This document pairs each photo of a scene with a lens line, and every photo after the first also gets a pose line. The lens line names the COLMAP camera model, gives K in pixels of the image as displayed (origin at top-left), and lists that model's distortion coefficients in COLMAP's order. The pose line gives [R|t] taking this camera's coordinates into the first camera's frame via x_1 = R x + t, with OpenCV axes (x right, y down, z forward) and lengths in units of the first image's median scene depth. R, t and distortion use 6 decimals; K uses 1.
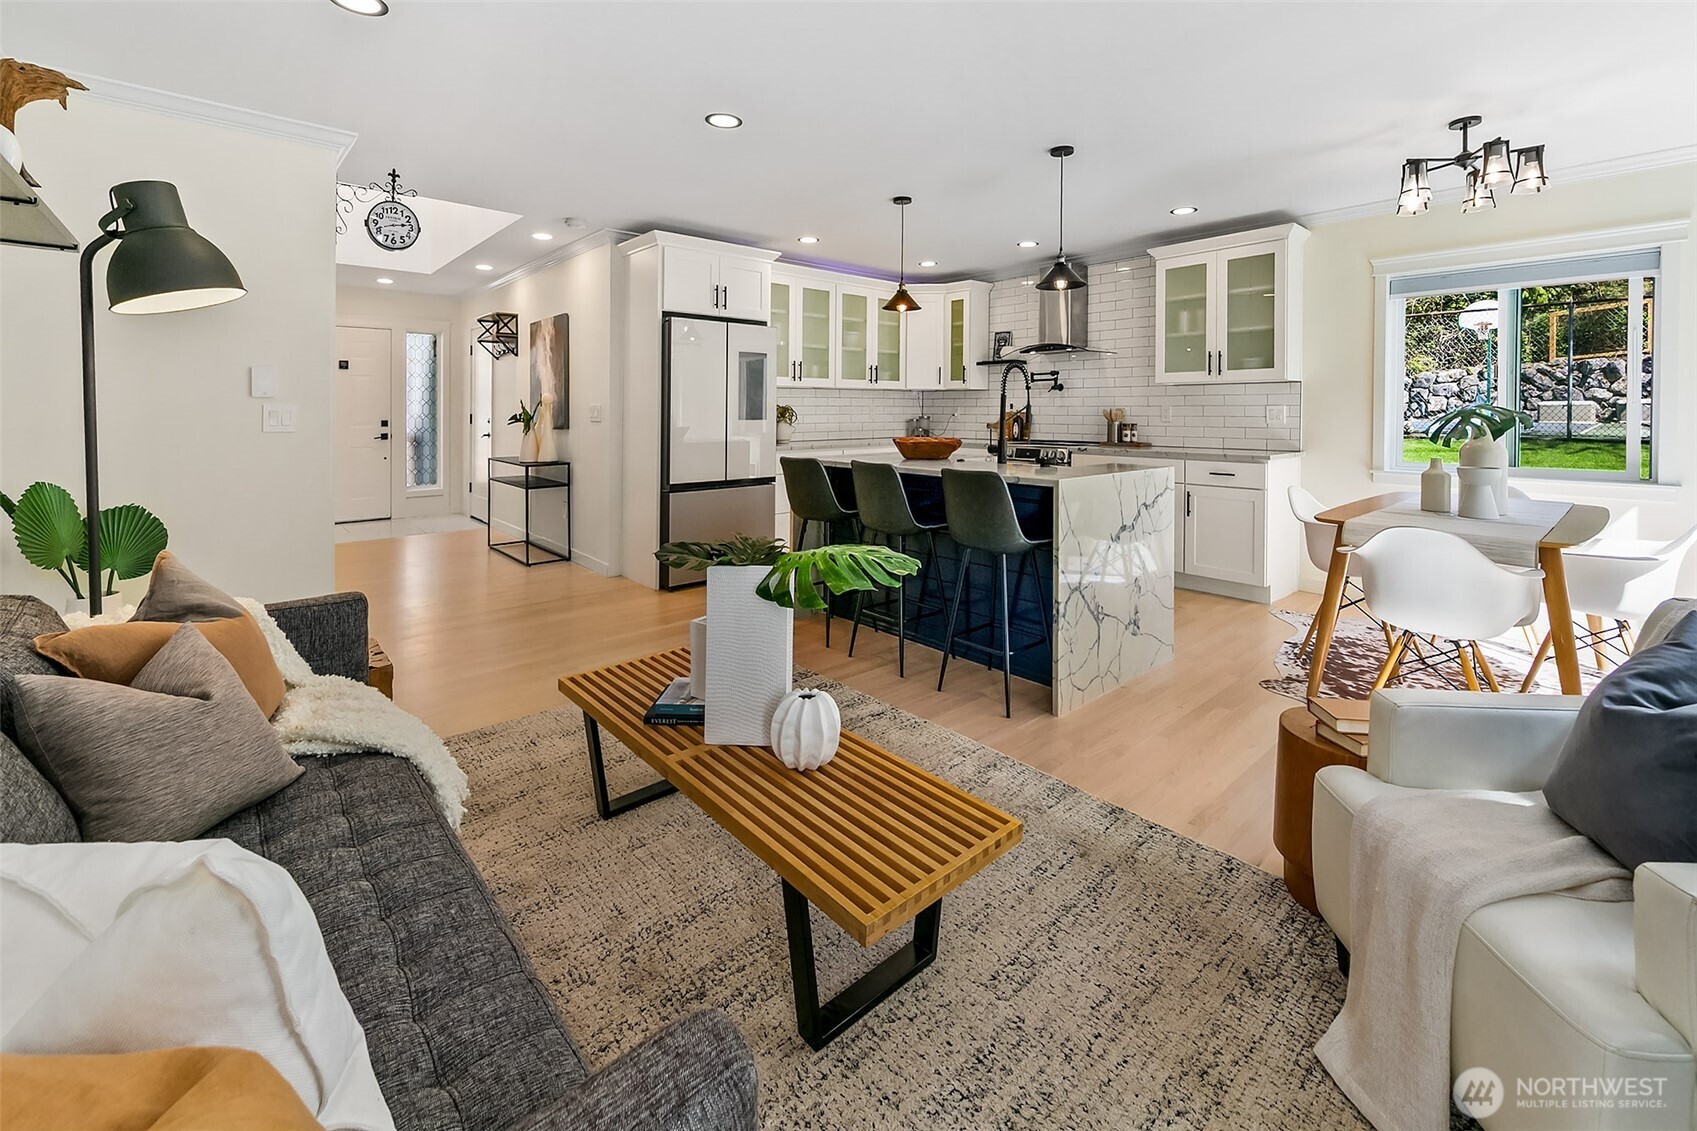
lens RADIAL K [[703.0, 0, 842.1], [0, 703.0, 422.3], [0, 0, 1]] dist [0.006224, -0.001181]
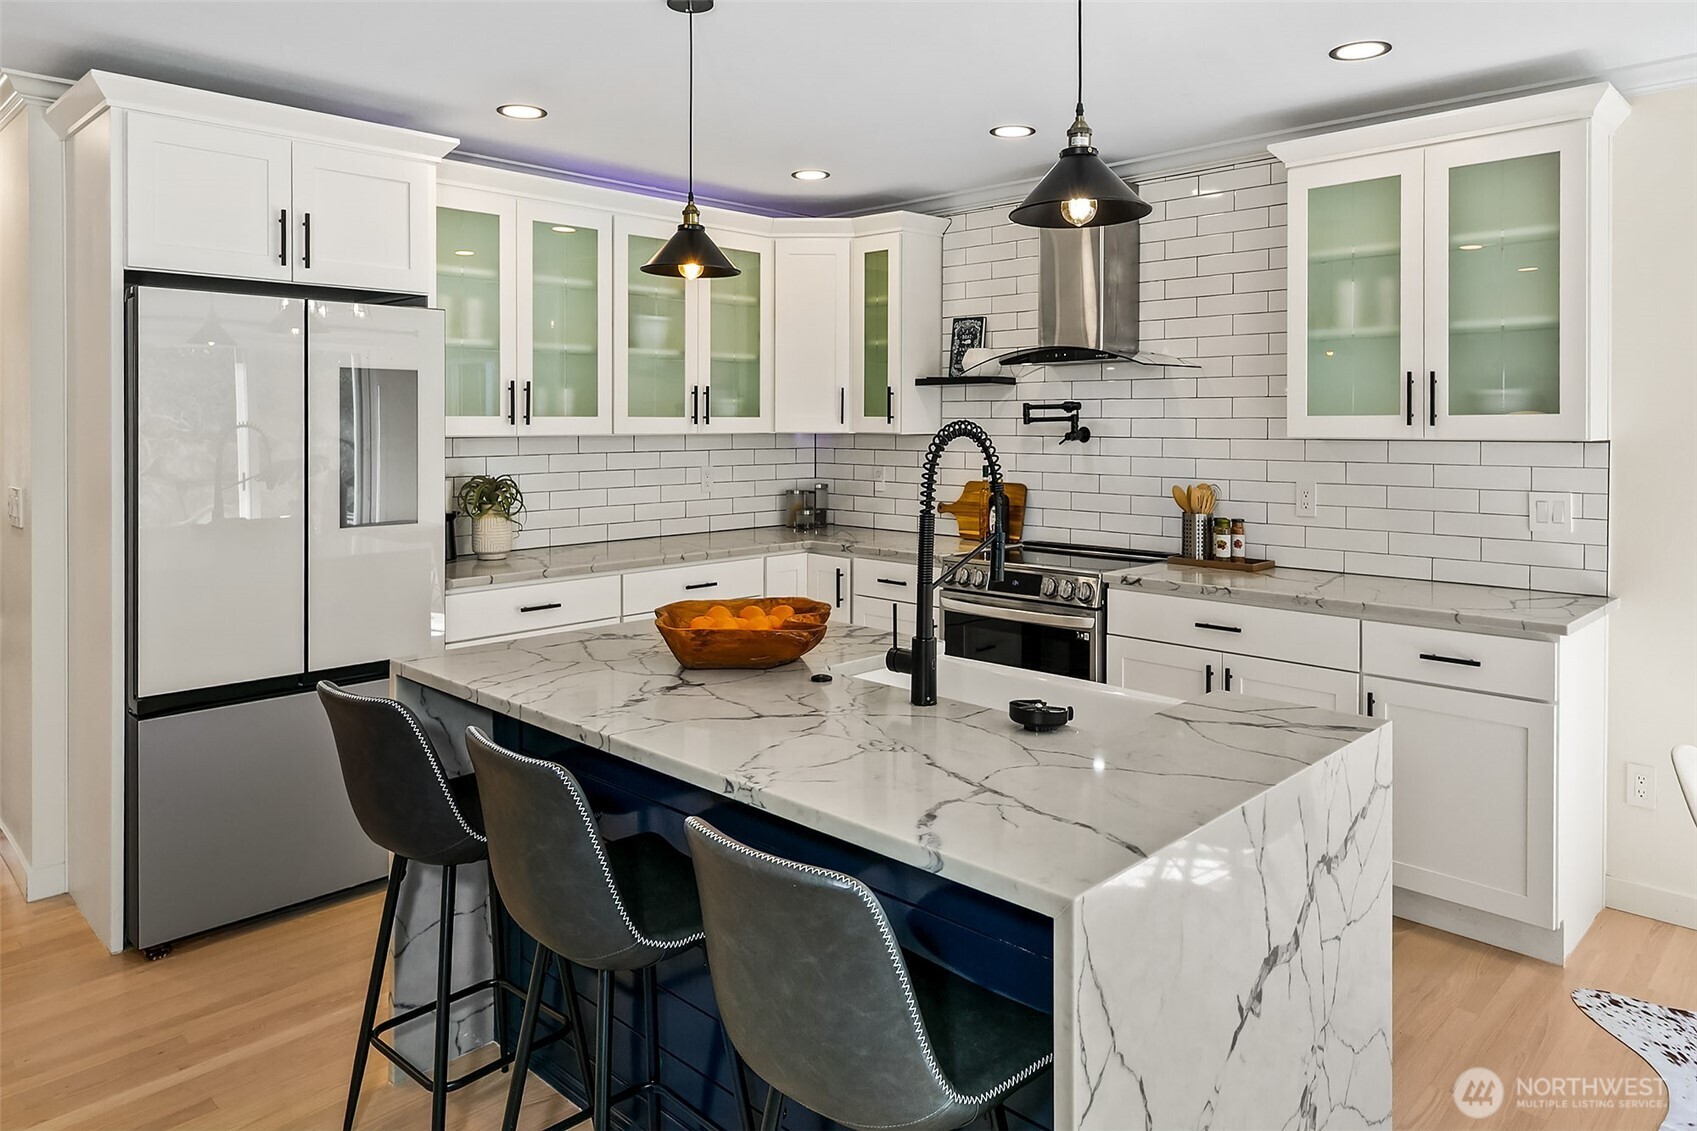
lens RADIAL K [[1093.9, 0, 834.3], [0, 1093.9, 436.1], [0, 0, 1]] dist [0.010854, -0.003372]
pose [[0.997281, -0.002310, 0.073655, 0.094234], [0.002623, 0.999988, -0.004152, -0.051253], [-0.073644, 0.004334, 0.997275, 0.294994]]
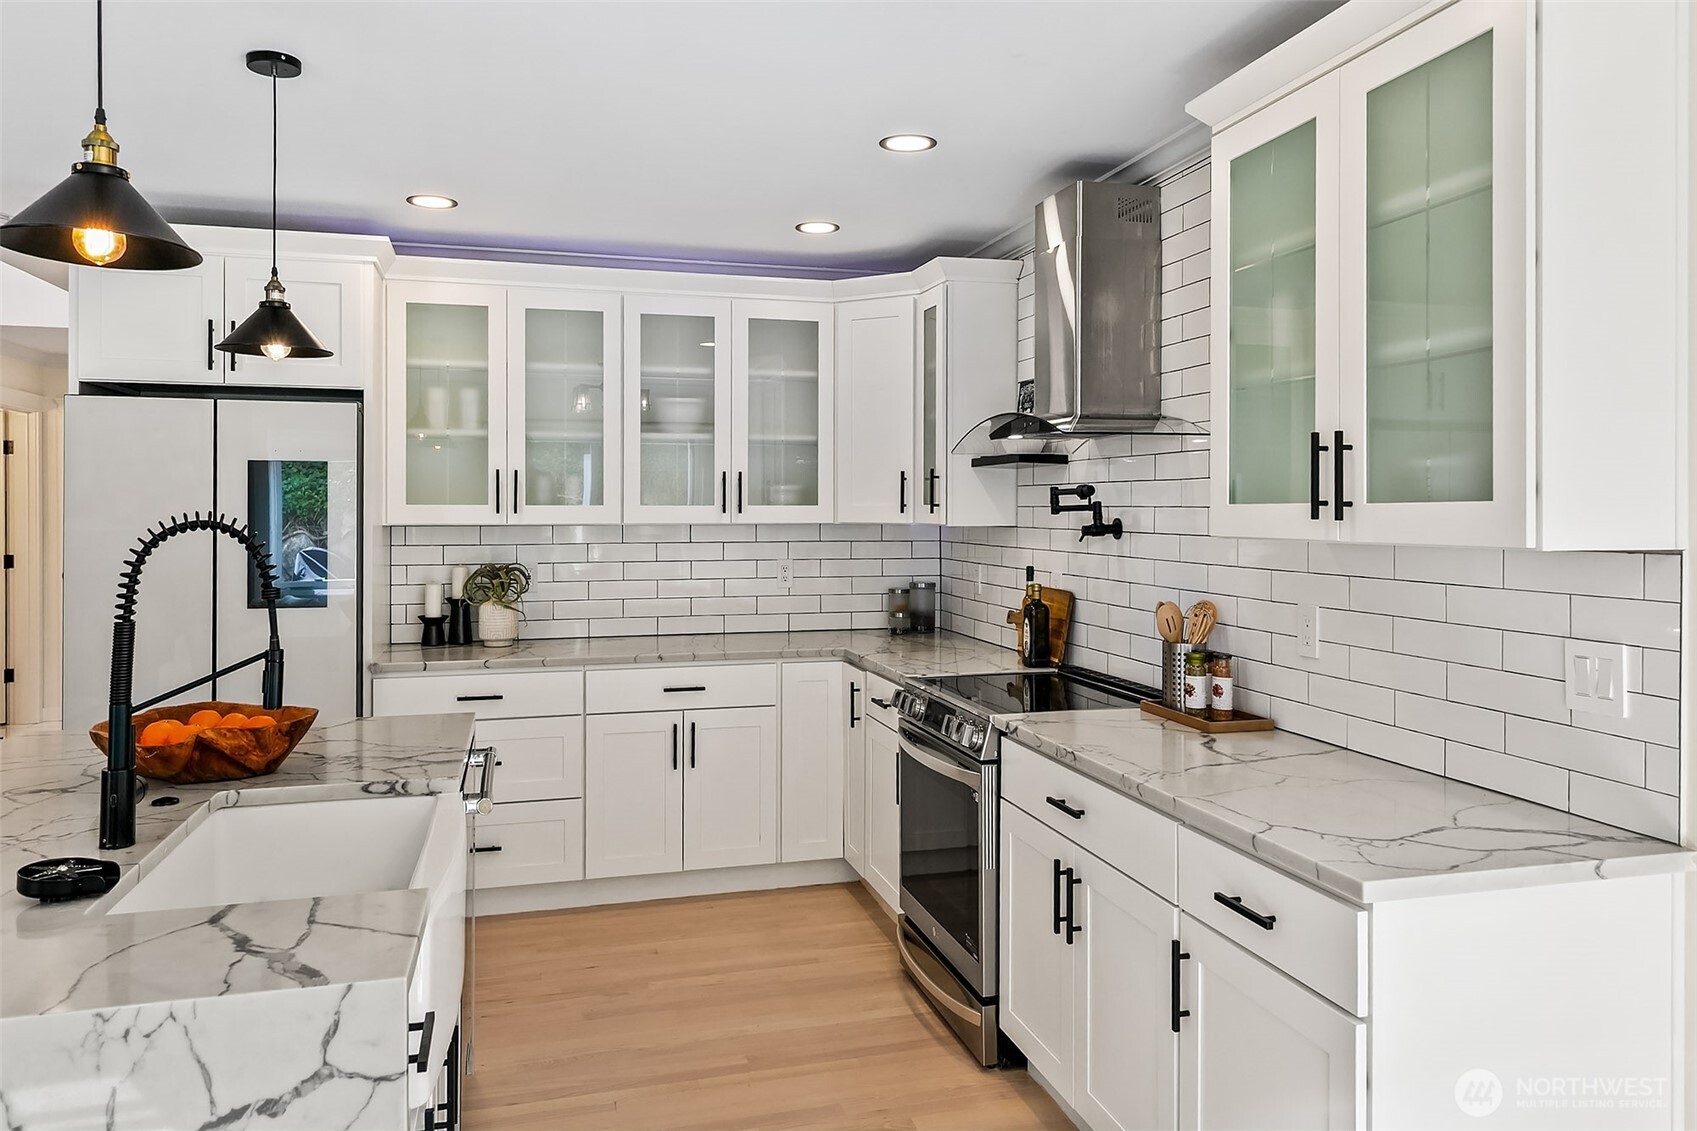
lens RADIAL K [[1134.0, 0, 849.6], [0, 1134.0, 516.9], [0, 0, 1]] dist [0.004030, 0.003283]
pose [[0.903086, 0.003132, -0.429448, 0.485401], [-0.007464, 0.999937, -0.008402, -0.055567], [0.429395, 0.010793, 0.903052, 0.460816]]
